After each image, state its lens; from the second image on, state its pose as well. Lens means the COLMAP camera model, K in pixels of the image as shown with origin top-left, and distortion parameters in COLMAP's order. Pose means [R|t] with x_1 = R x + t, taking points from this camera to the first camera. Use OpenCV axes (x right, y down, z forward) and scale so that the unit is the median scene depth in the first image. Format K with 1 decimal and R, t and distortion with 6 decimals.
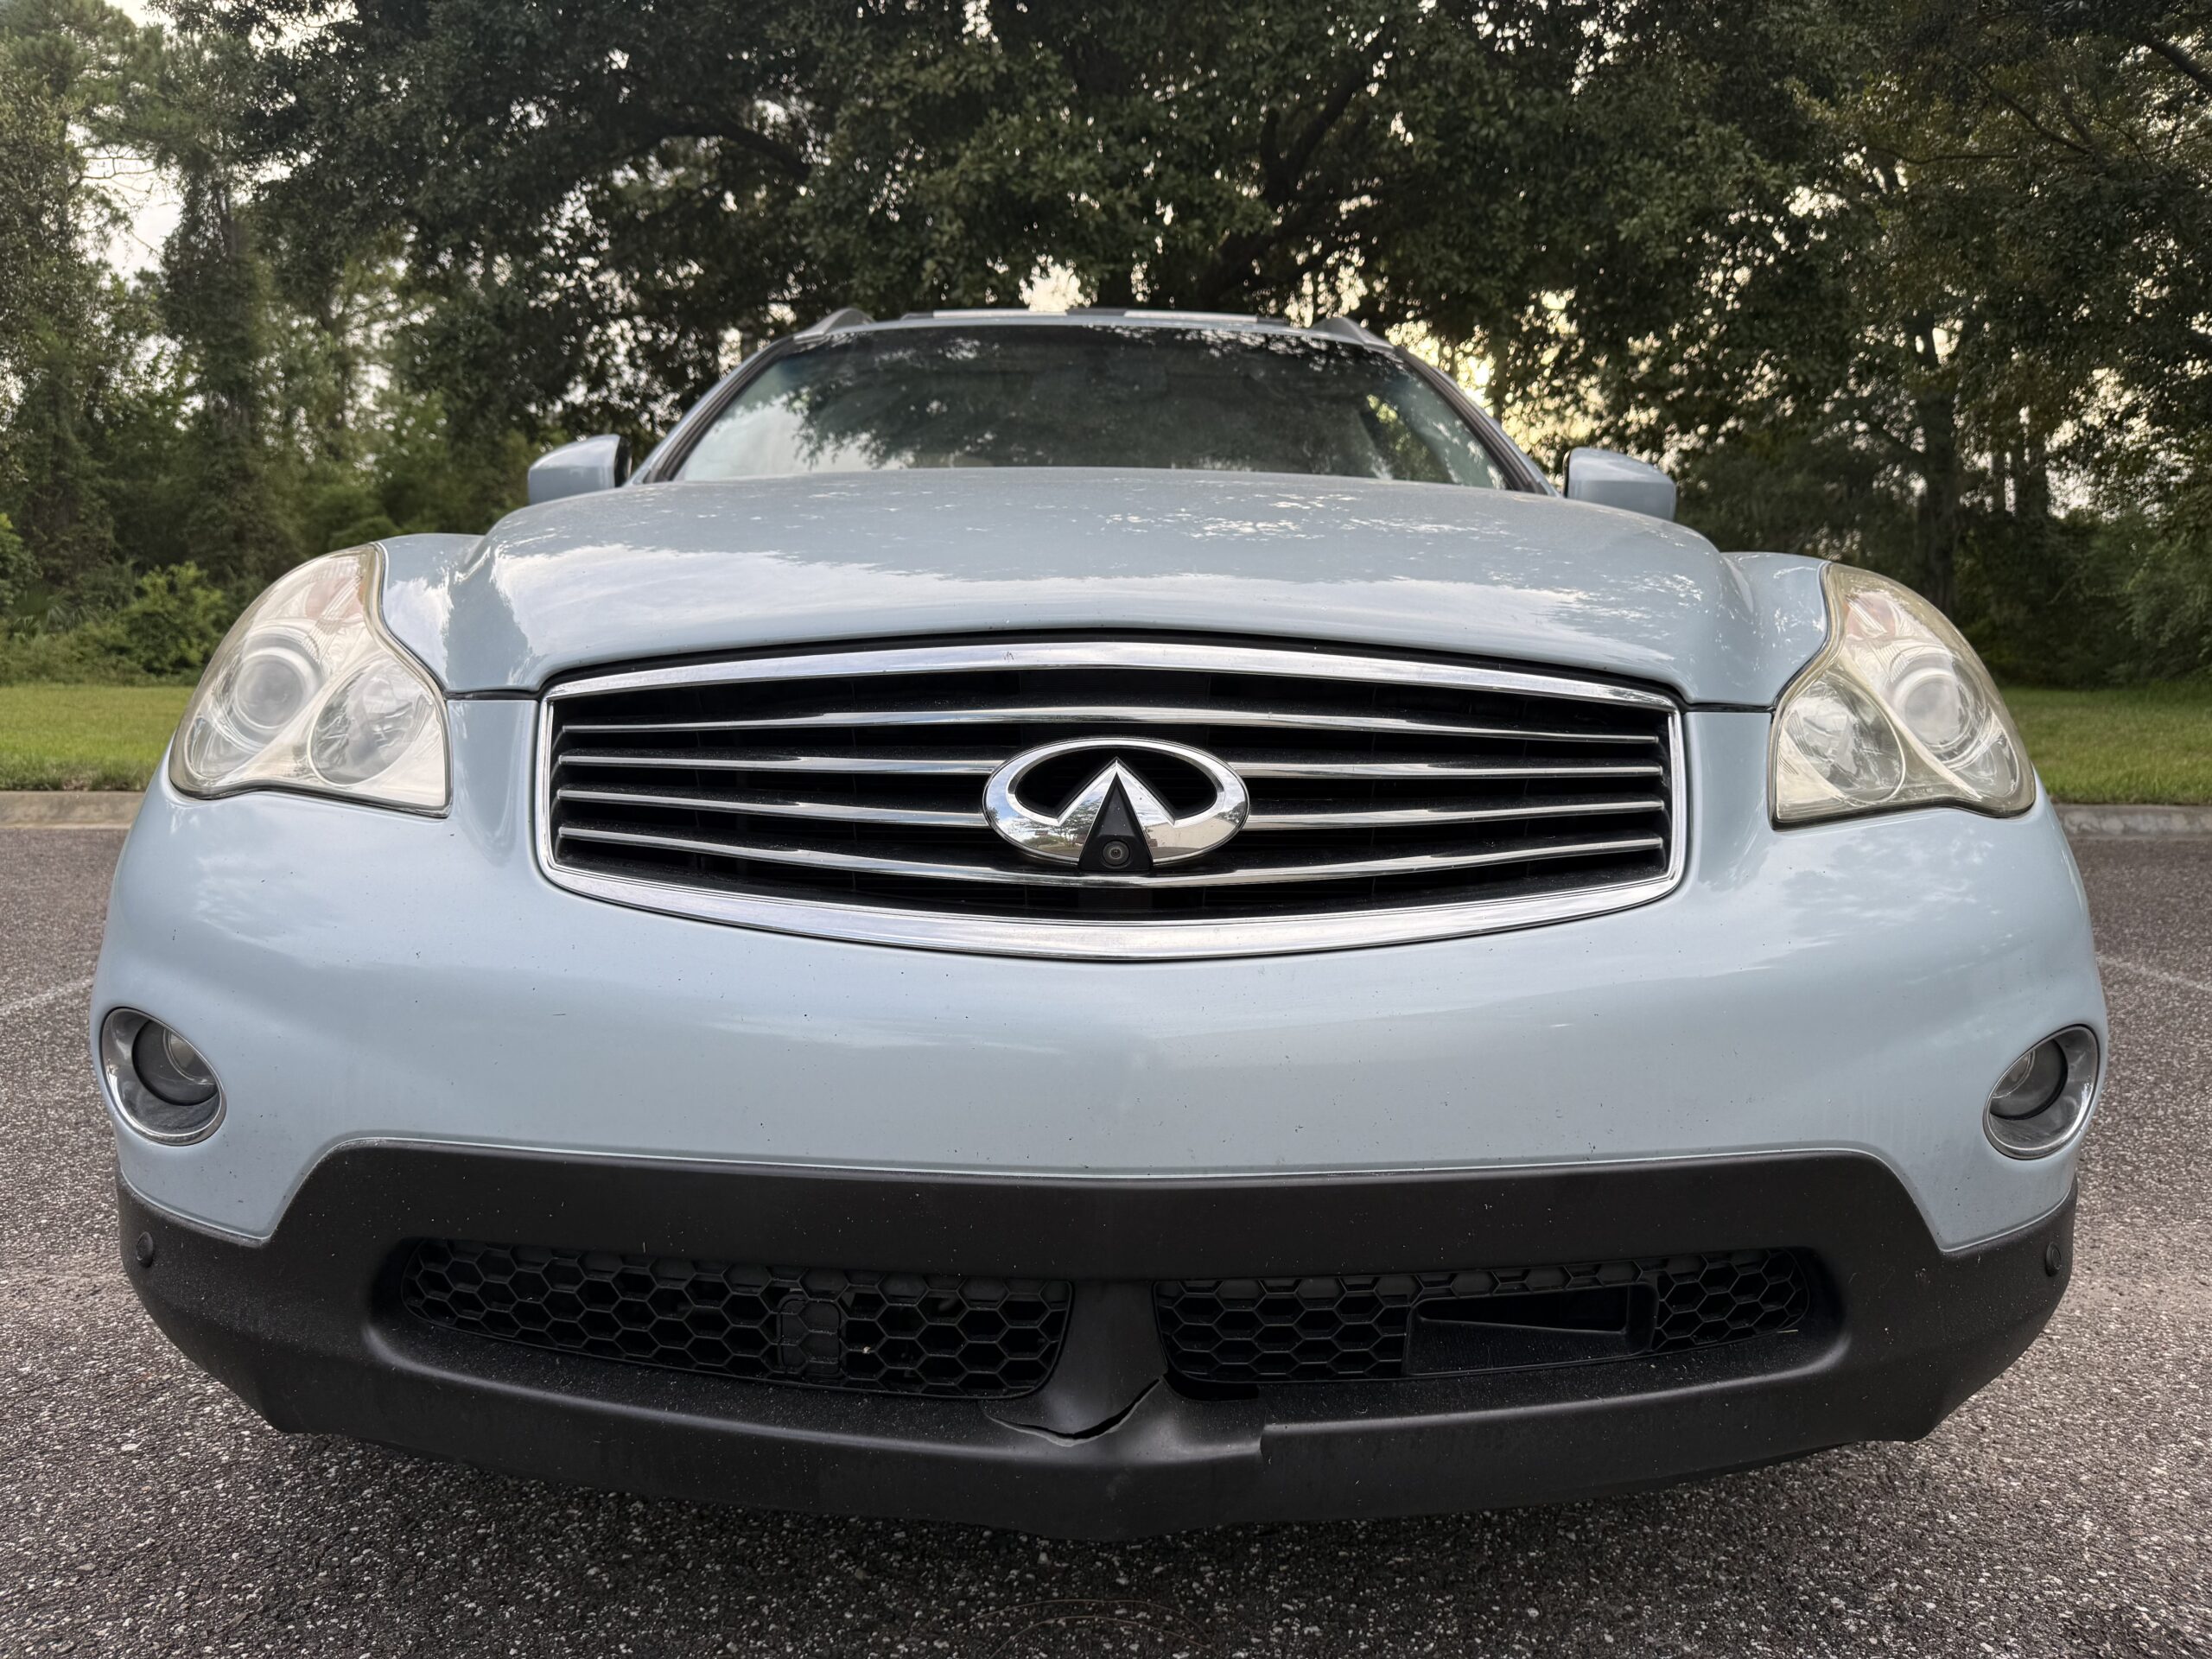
lens RADIAL K [[1568.1, 0, 1094.9], [0, 1568.1, 833.6], [0, 0, 1]] dist [0.030237, -0.035610]
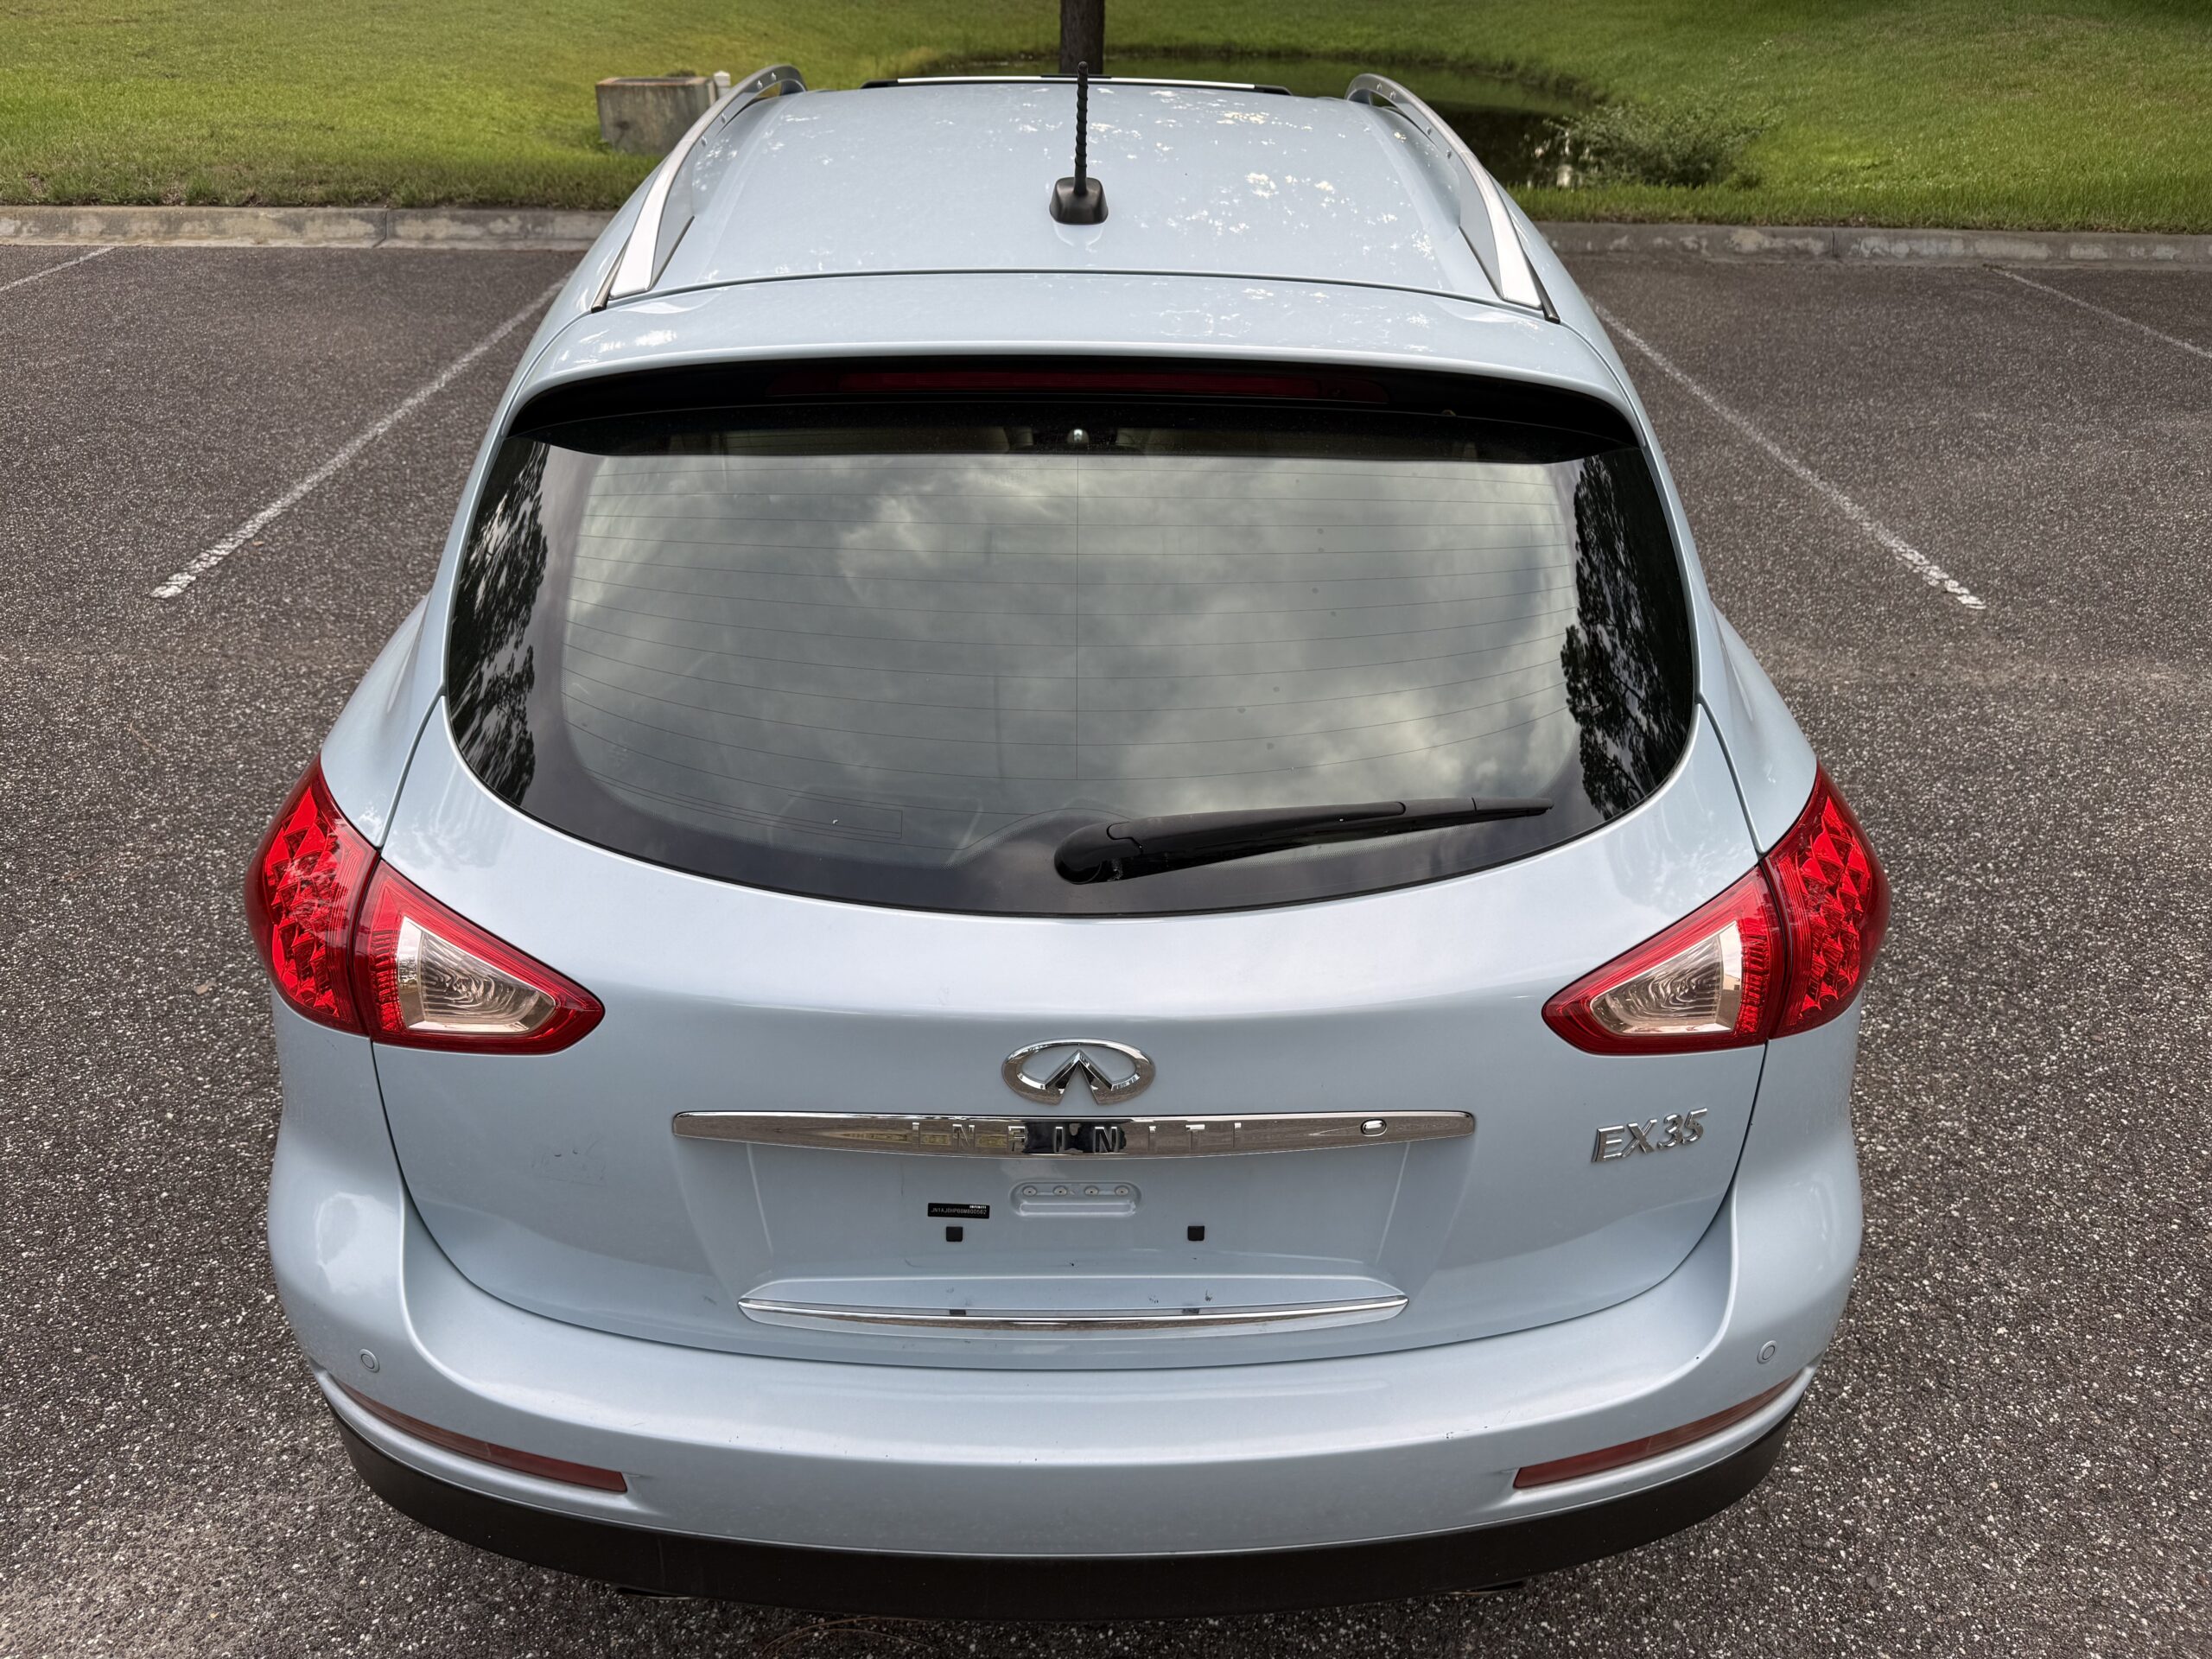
lens RADIAL K [[1568.1, 0, 1110.4], [0, 1568.1, 833.6], [0, 0, 1]] dist [0.030237, -0.035610]
pose [[0.999853, 0.001229, 0.017094, 0.037168], [-0.008311, 0.907045, 0.420951, -0.145520], [-0.014988, -0.421031, 0.906922, -0.374271]]
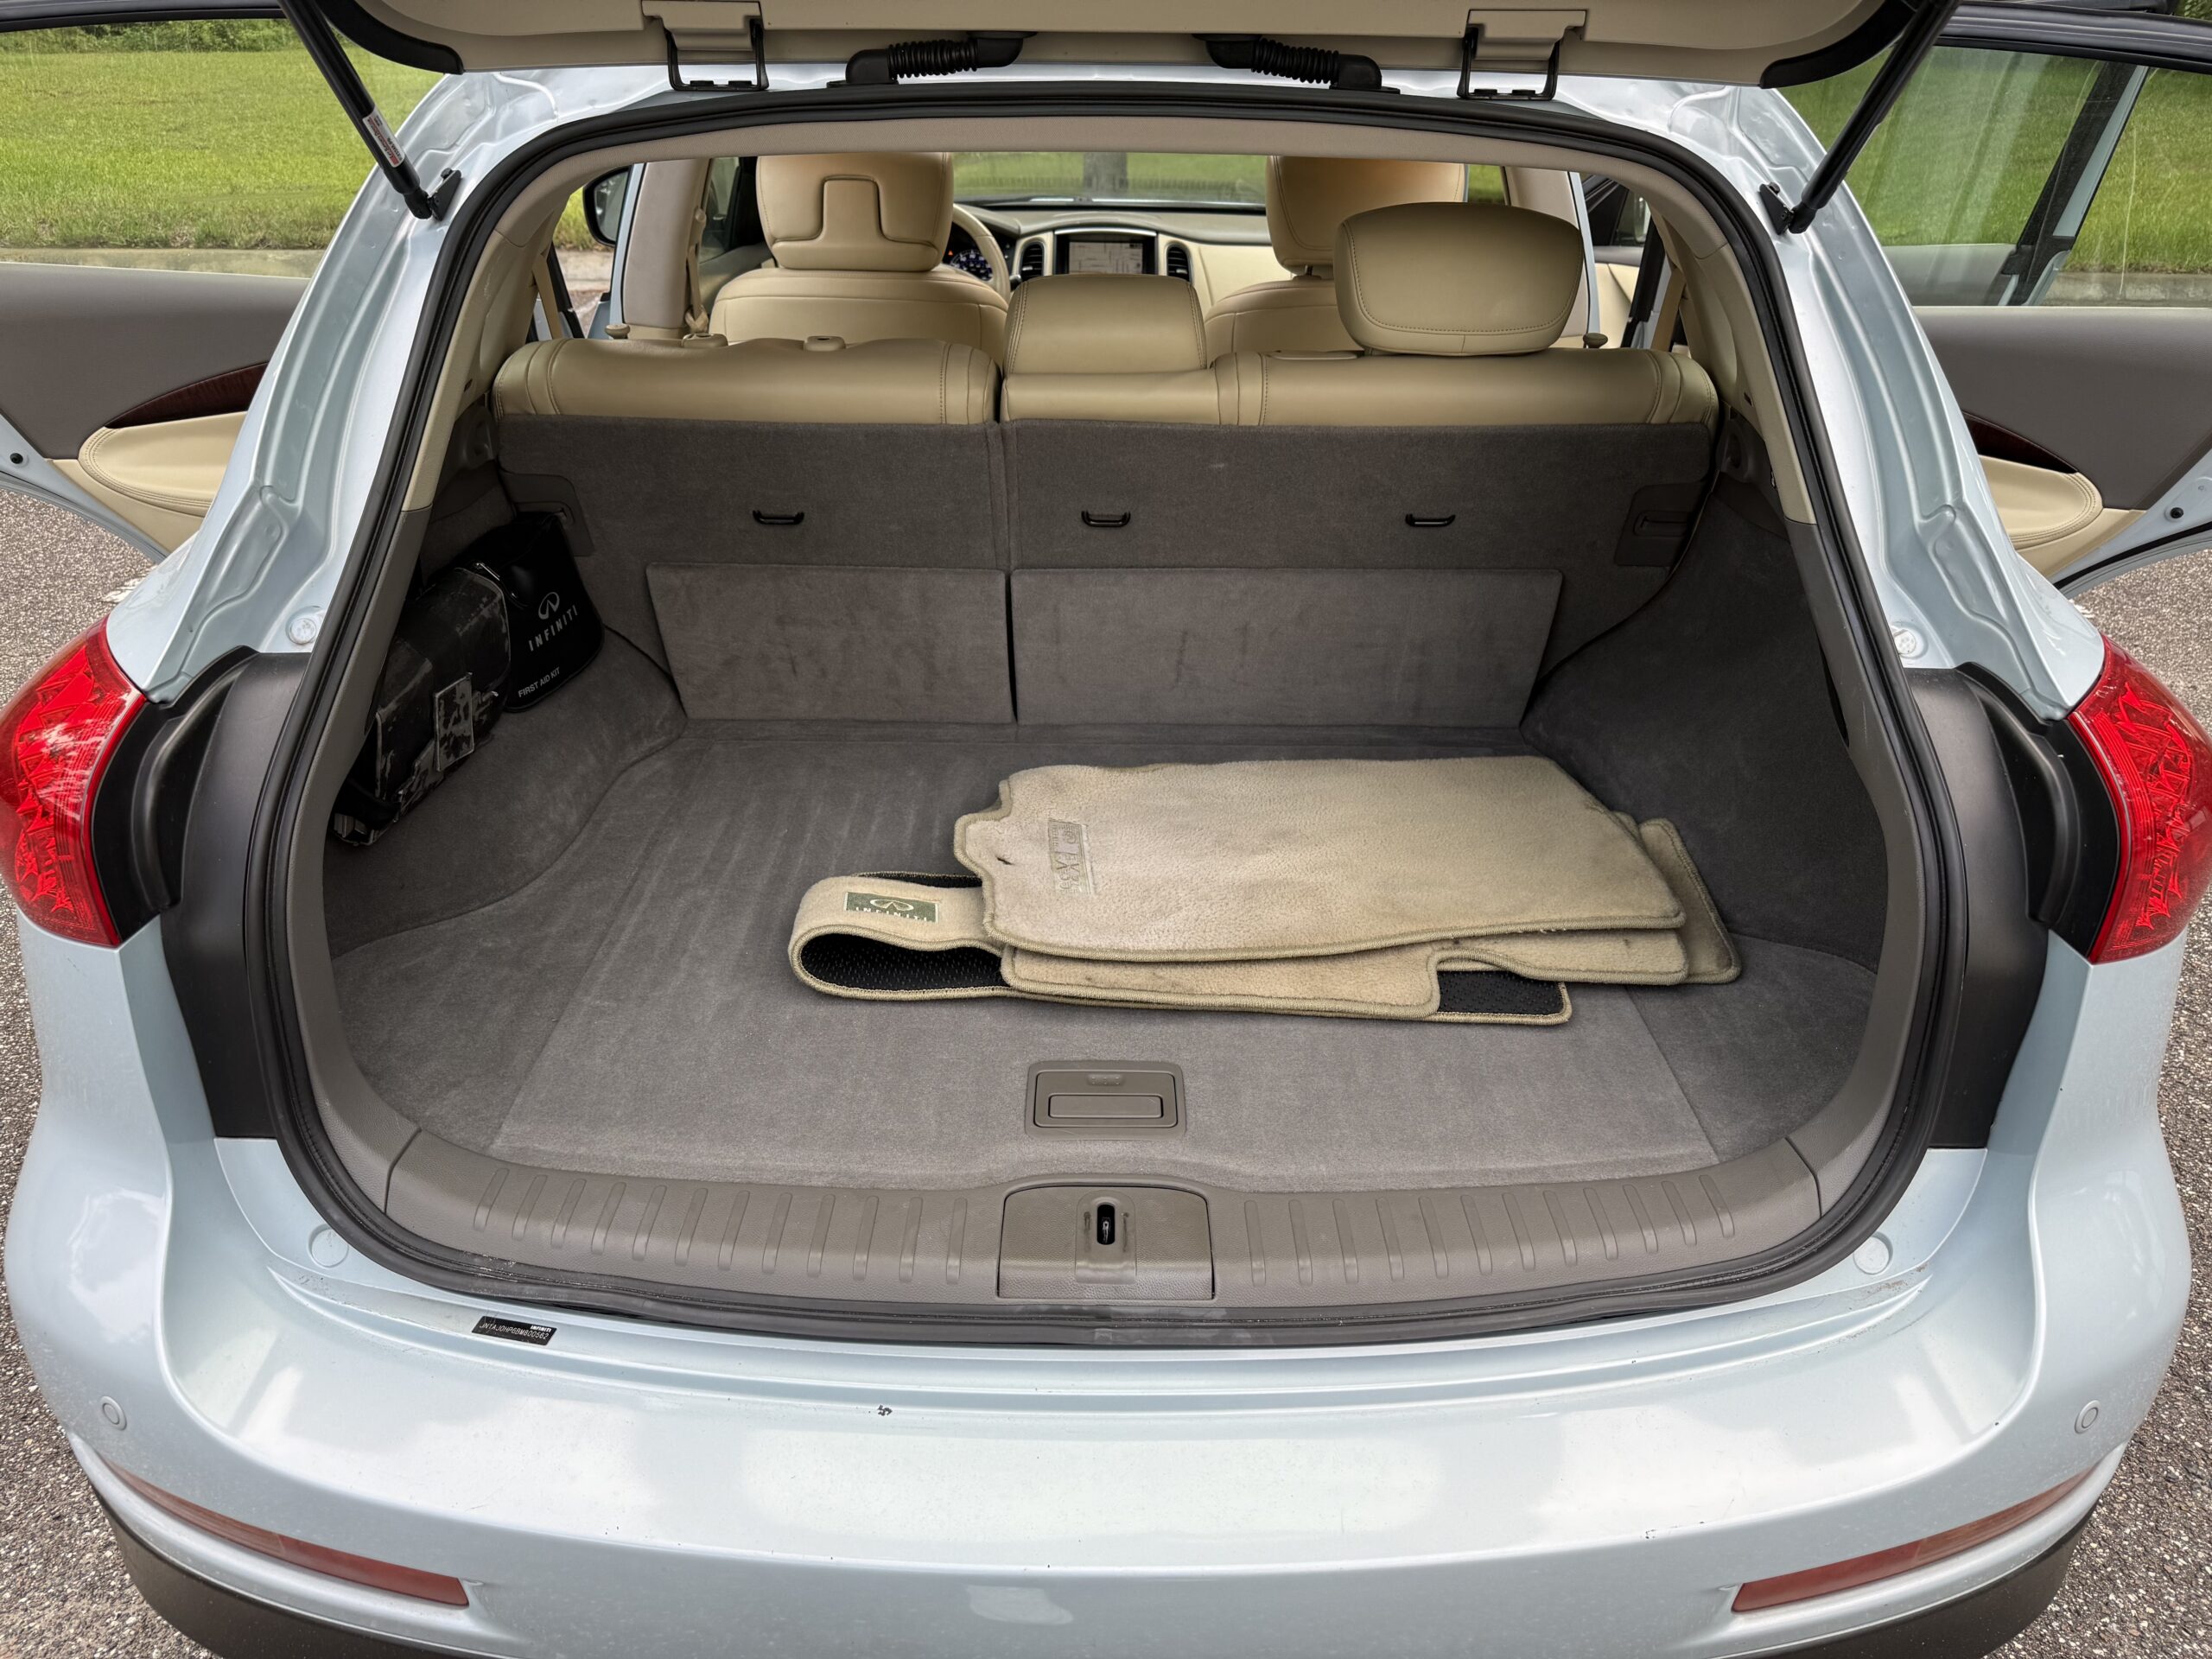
lens RADIAL K [[1568.1, 0, 1114.8], [0, 1568.1, 835.0], [0, 0, 1]] dist [0.030237, -0.035610]
pose [[0.999969, 0.004056, 0.006800, 0.034501], [-0.006298, 0.927953, 0.372645, -0.088760], [-0.004798, -0.372676, 0.927949, -0.319307]]
